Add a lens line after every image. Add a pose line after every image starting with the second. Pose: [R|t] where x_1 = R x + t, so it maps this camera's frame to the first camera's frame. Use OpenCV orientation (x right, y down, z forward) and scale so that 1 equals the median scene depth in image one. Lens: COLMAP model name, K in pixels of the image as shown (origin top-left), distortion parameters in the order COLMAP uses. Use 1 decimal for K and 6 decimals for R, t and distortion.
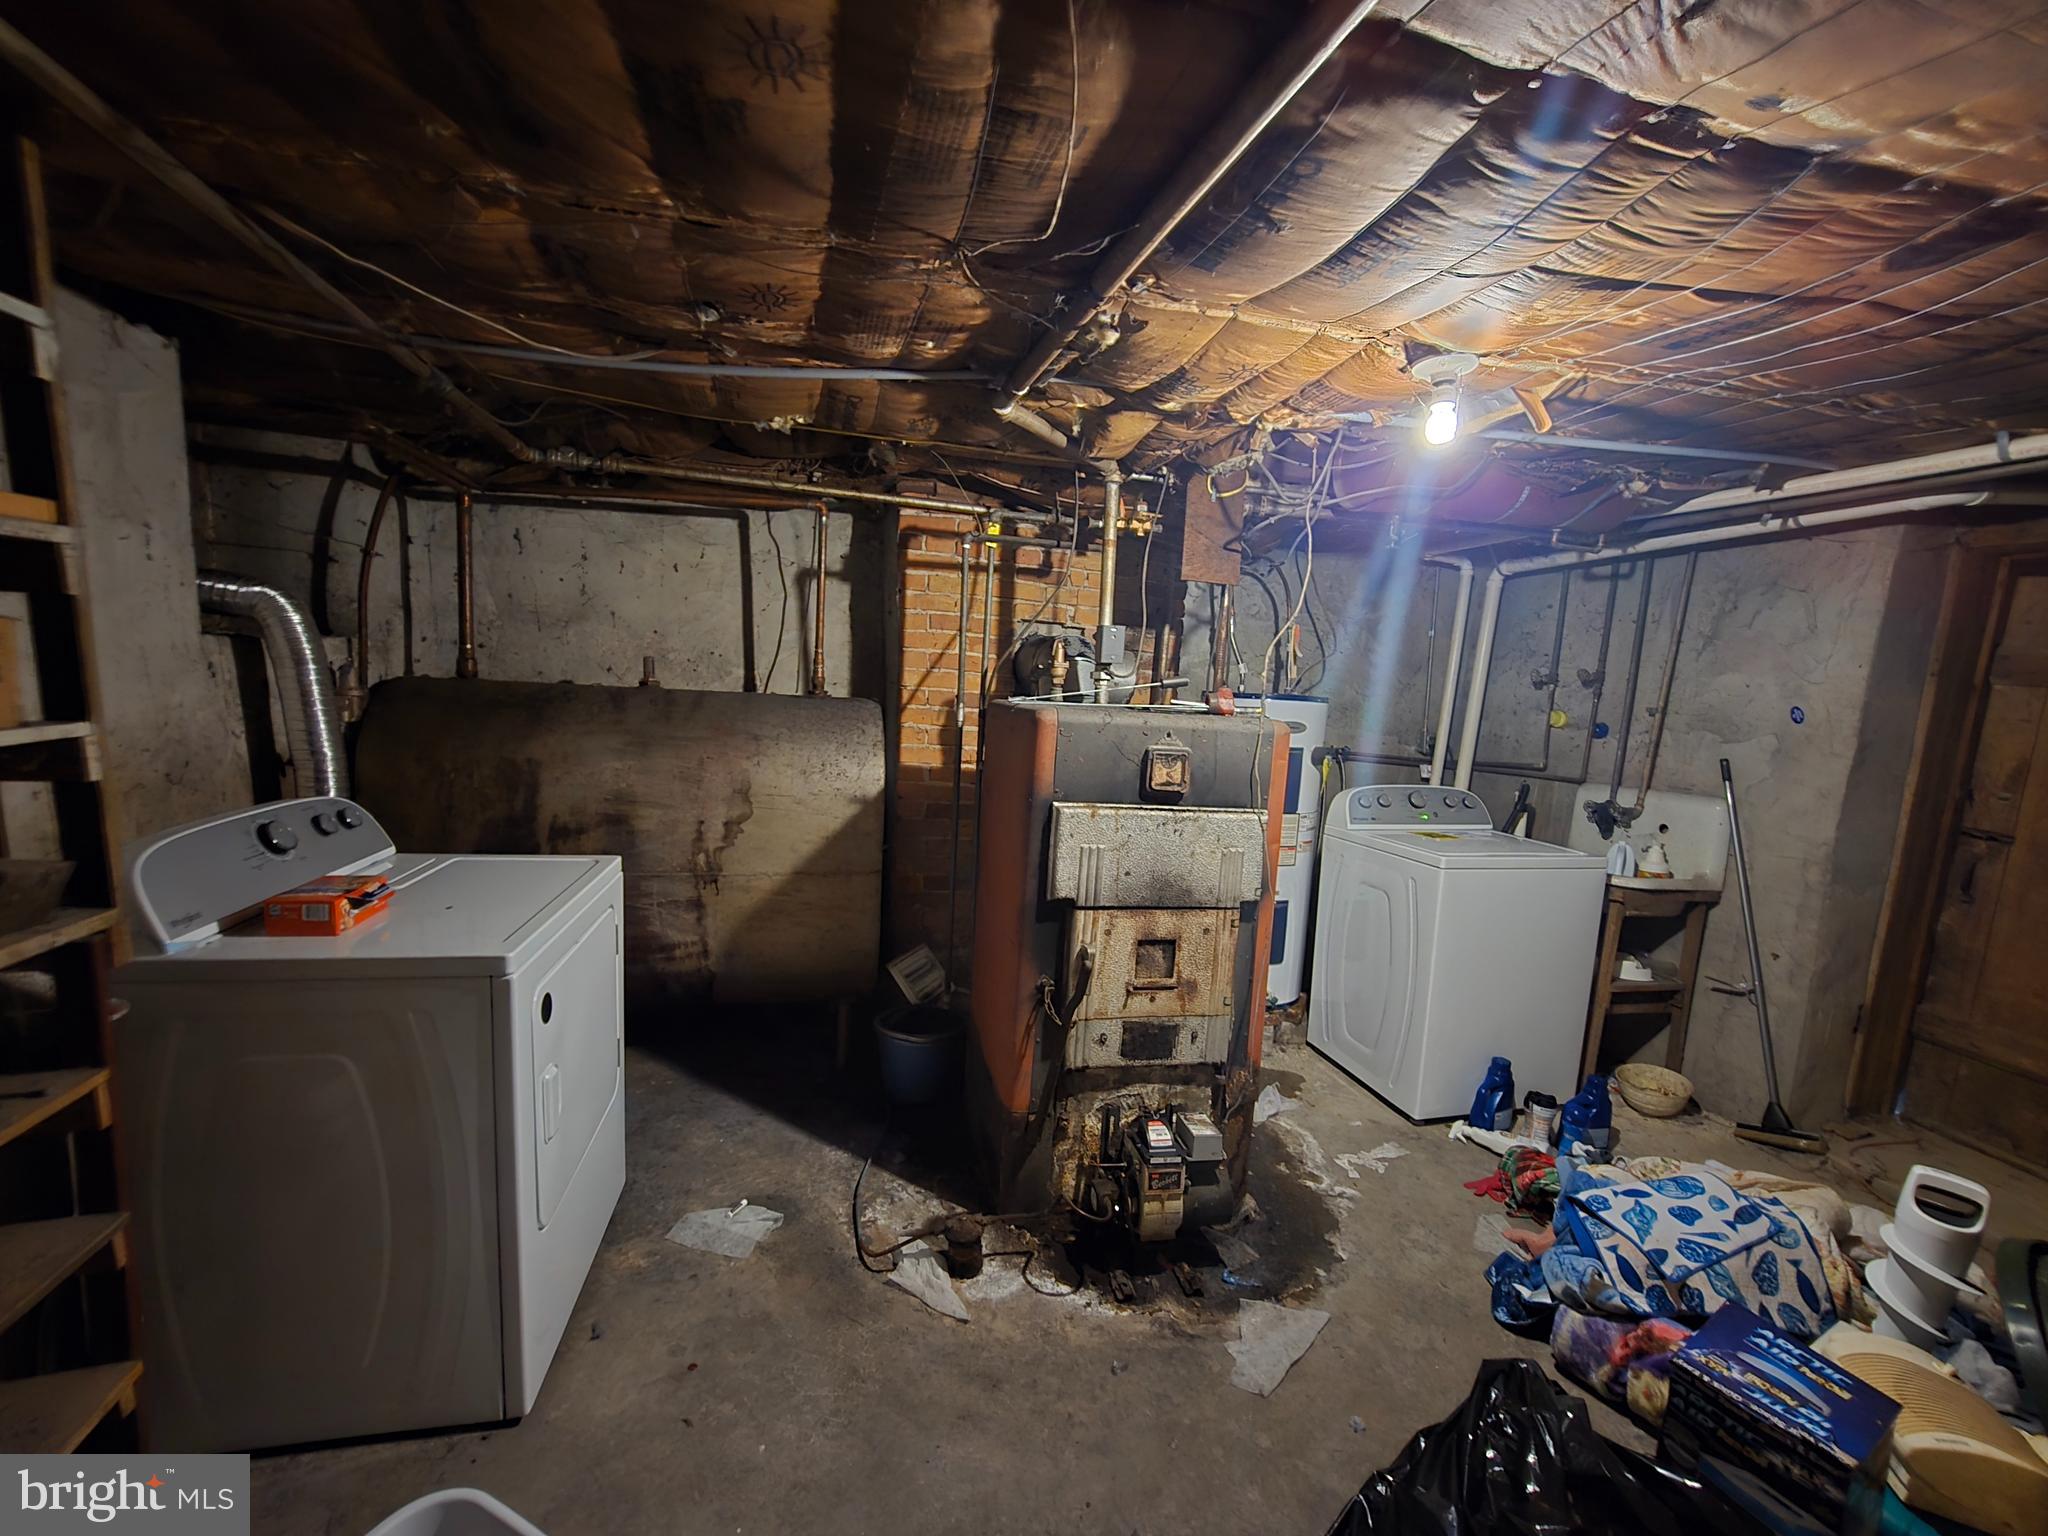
lens RADIAL K [[835.9, 0, 1016.7], [0, 835.9, 778.2], [0, 0, 1]] dist [-0.001223, -0.000145]
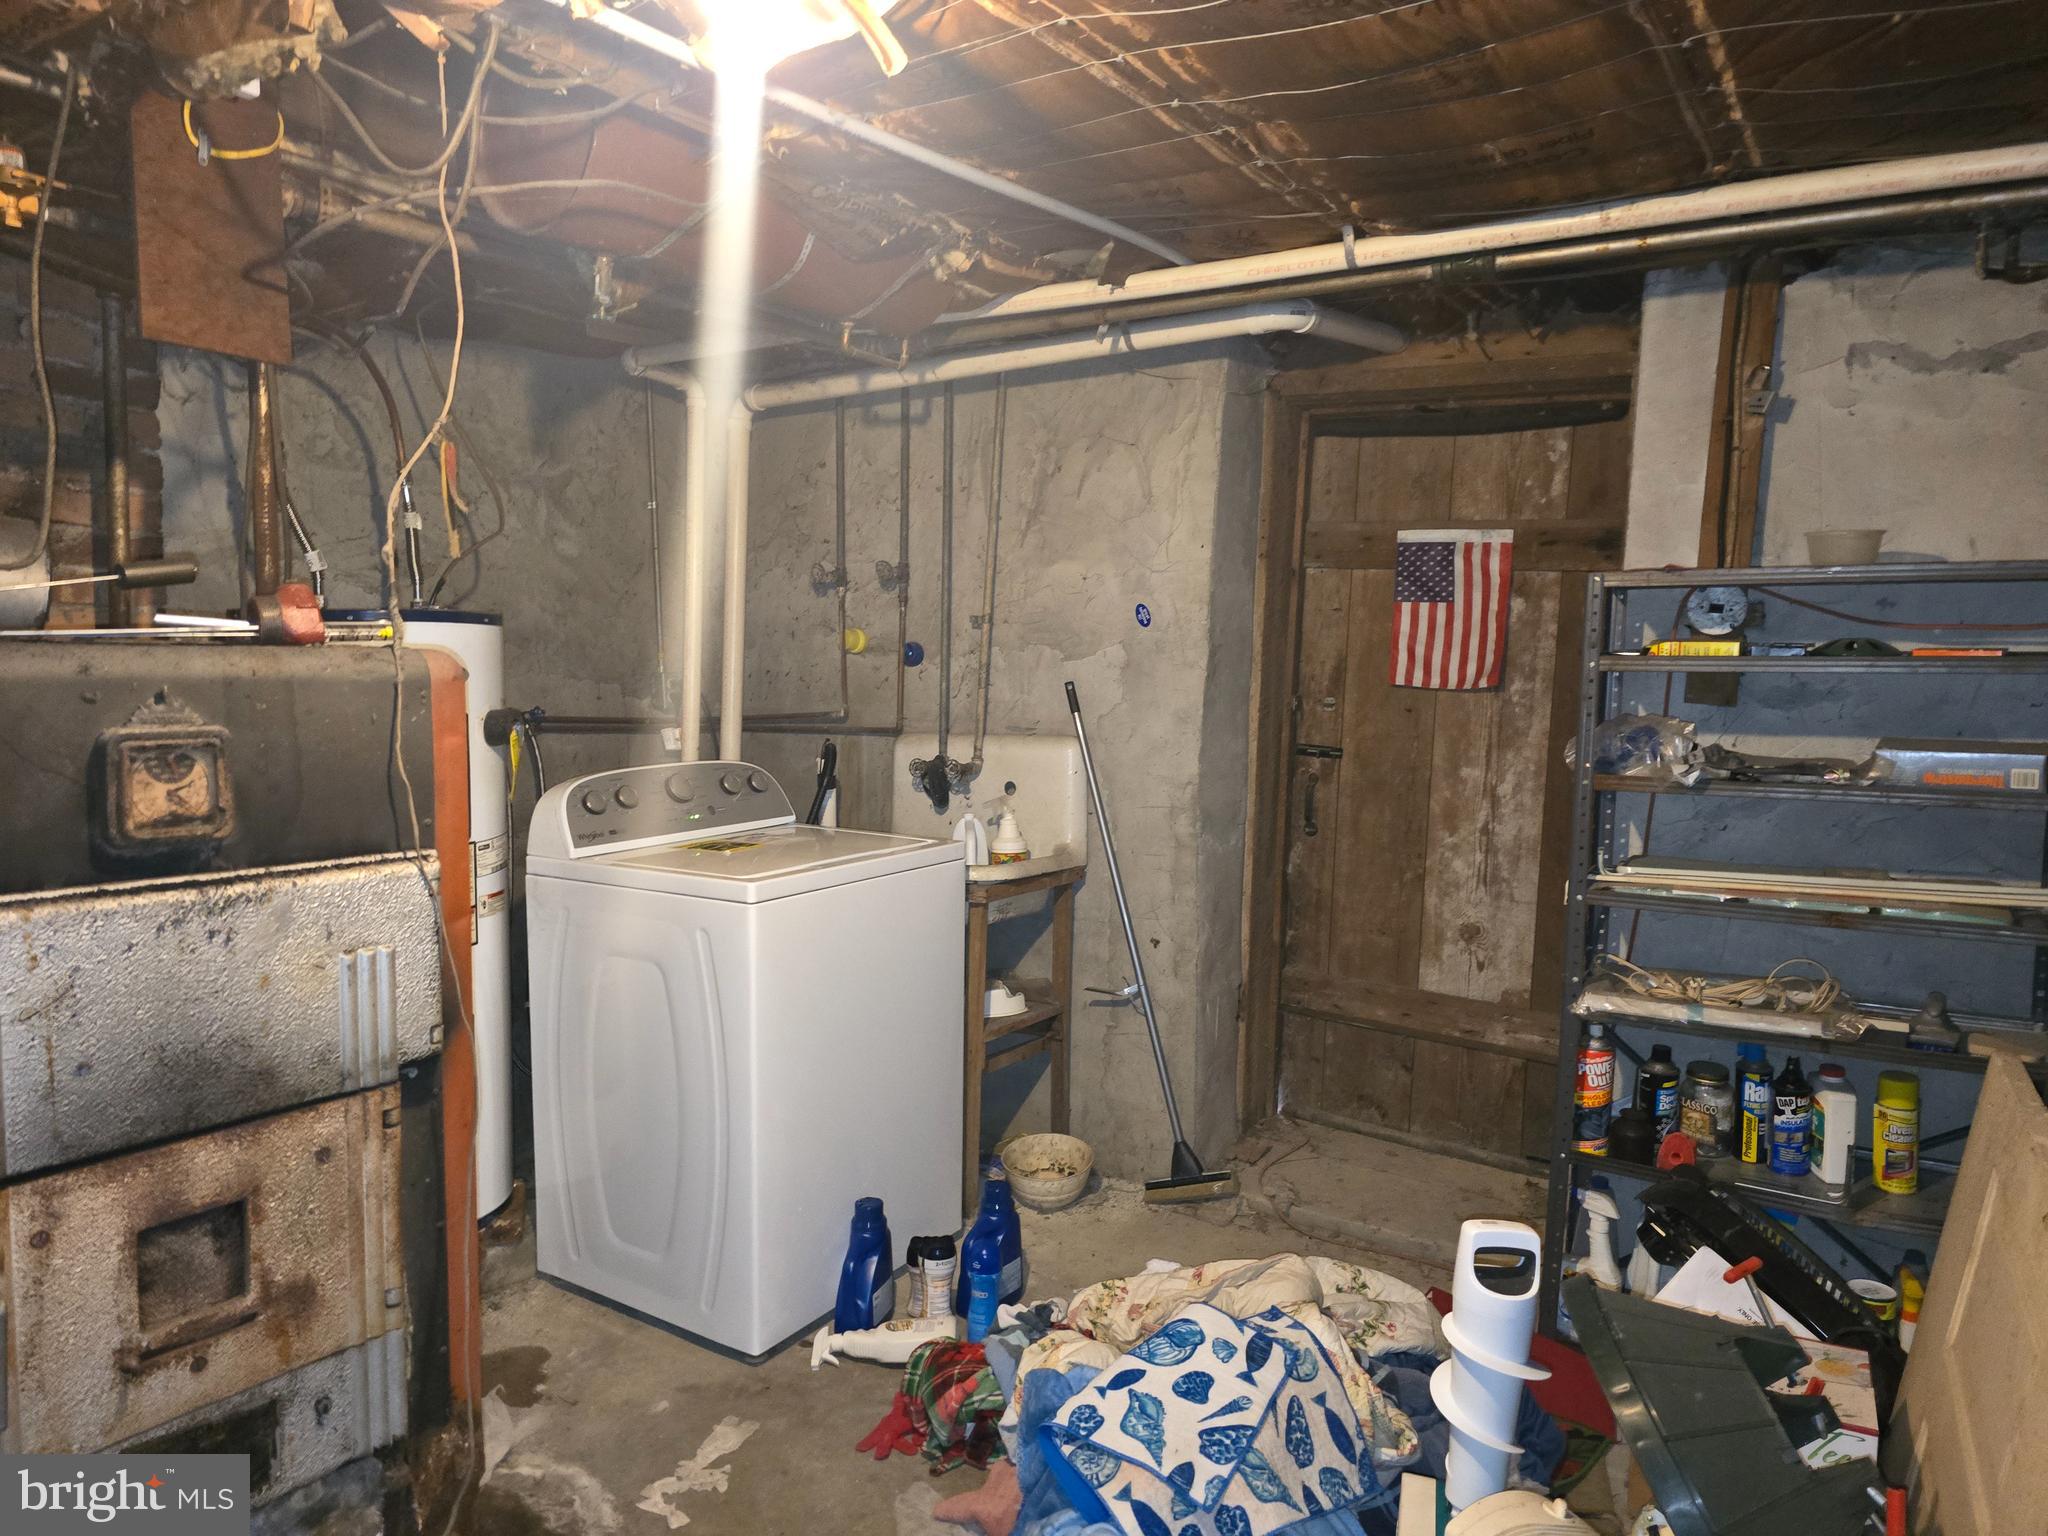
lens RADIAL K [[1372.1, 0, 1007.5], [0, 1372.1, 770.0], [0, 0, 1]] dist [0.052802, -0.051818]
pose [[0.741849, -0.106964, 0.661981, 0.035821], [0.107485, 0.993399, 0.040062, -0.001085], [-0.661897, 0.041434, 0.748449, 0.213306]]
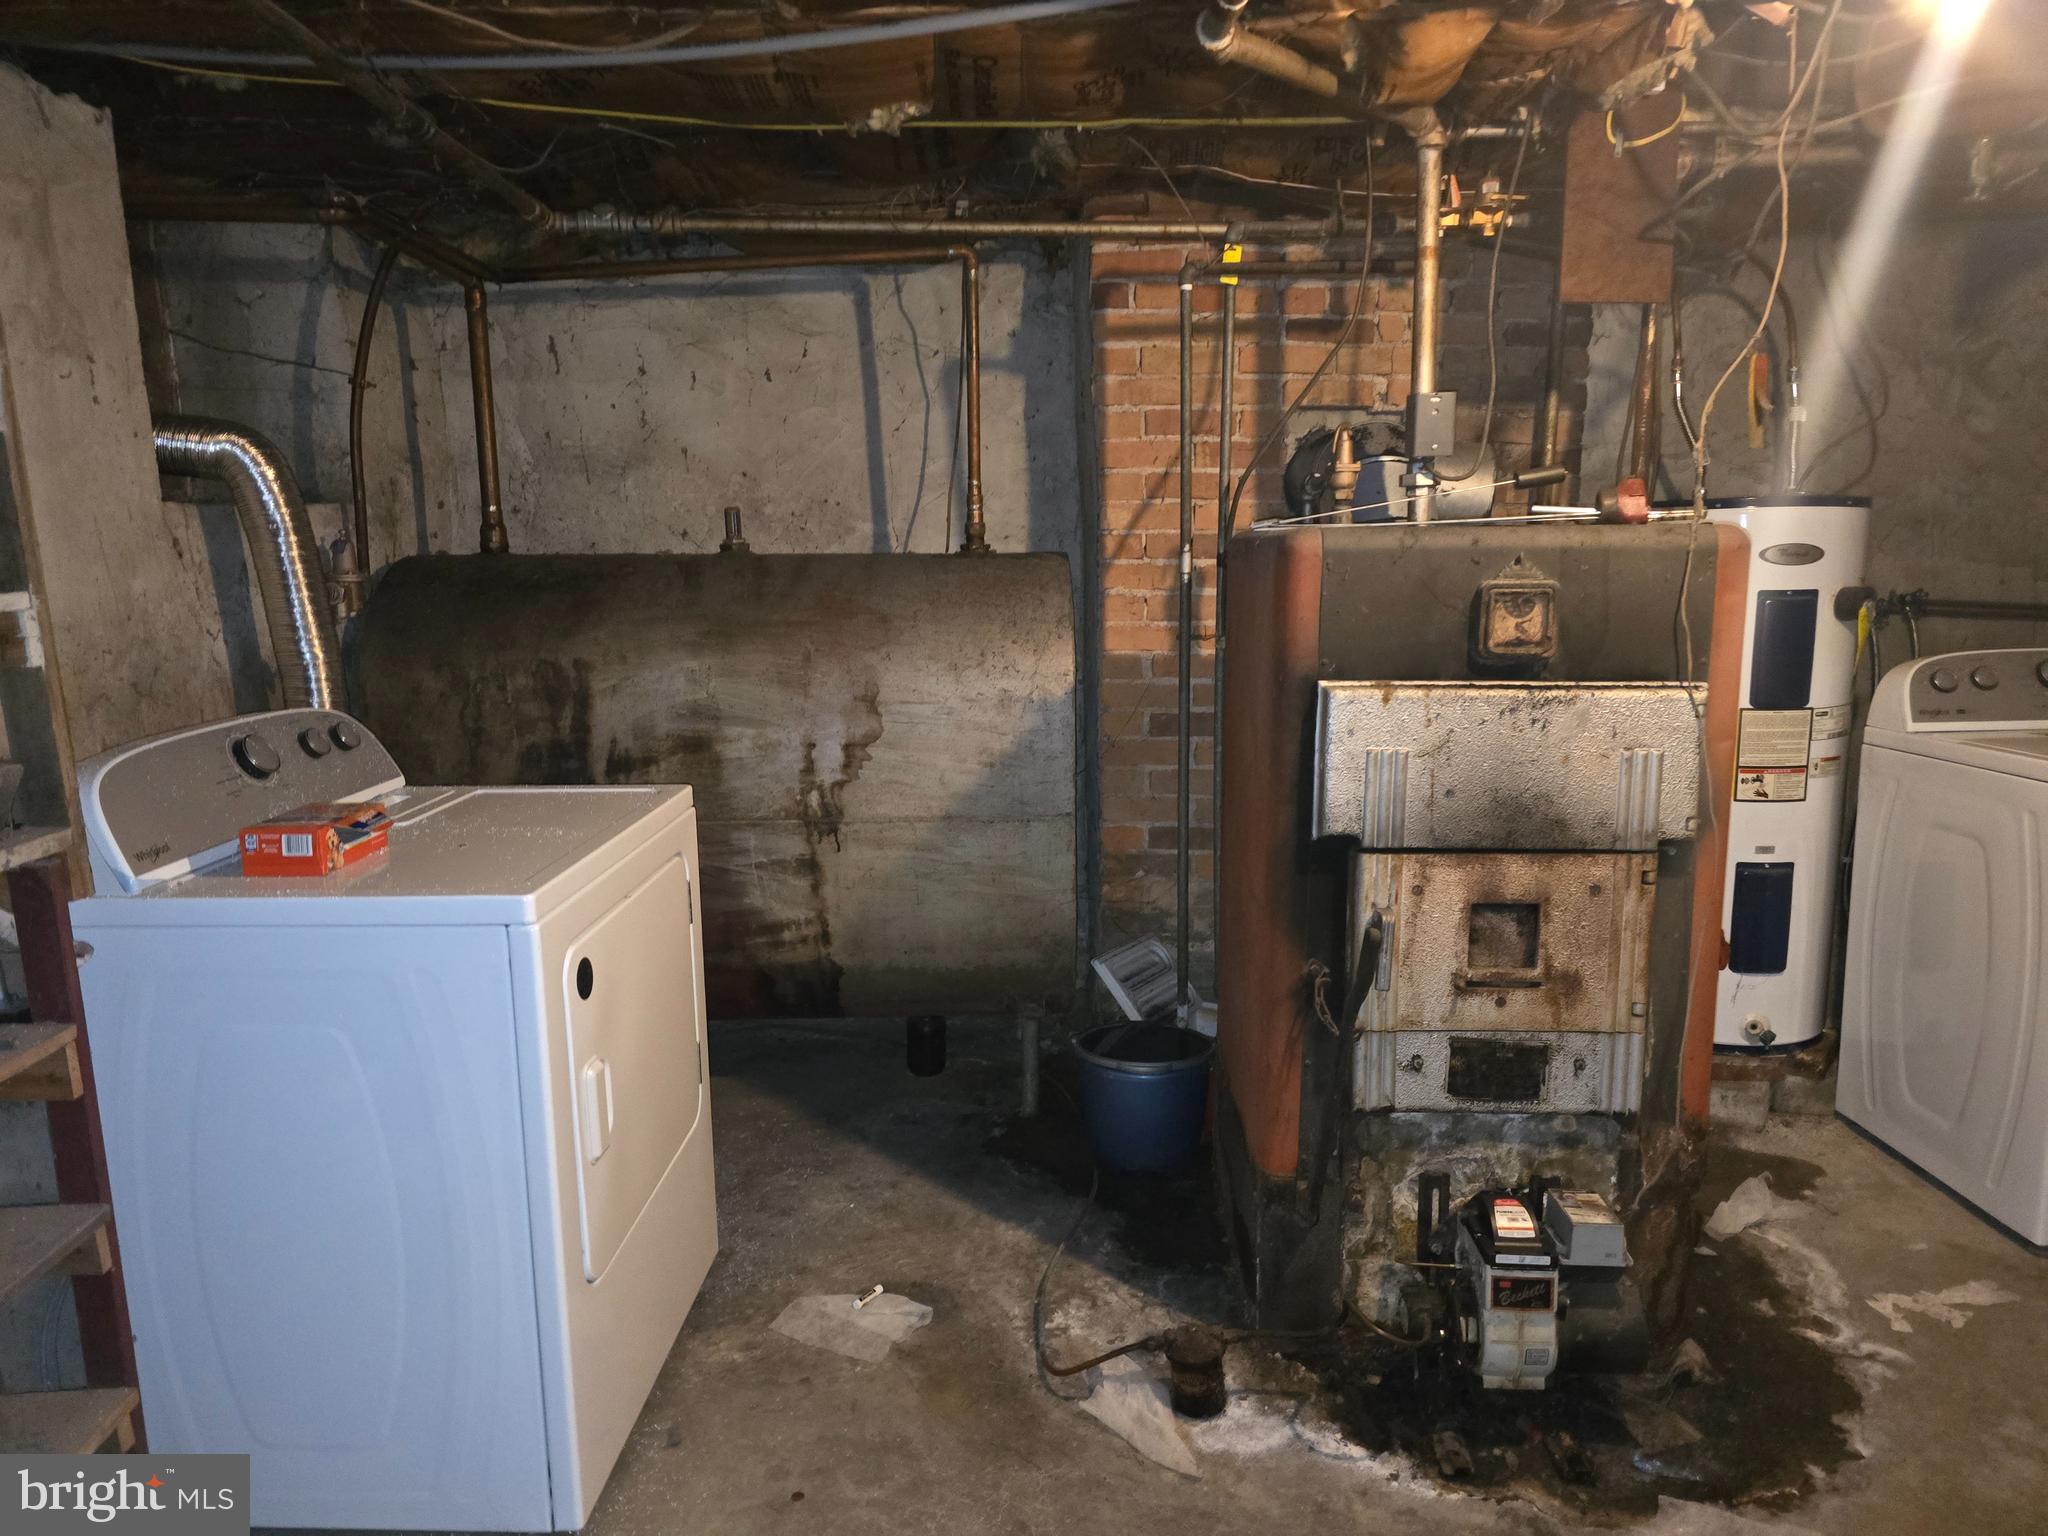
lens RADIAL K [[1338.2, 0, 1024.0], [0, 1338.2, 768.0], [0, 0, 1]] dist [0.066452, -0.067273]
pose [[0.970975, -0.025935, -0.237770, 0.056742], [0.036341, 0.998559, 0.039490, 0.039027], [0.236403, -0.046984, 0.970518, -0.021242]]
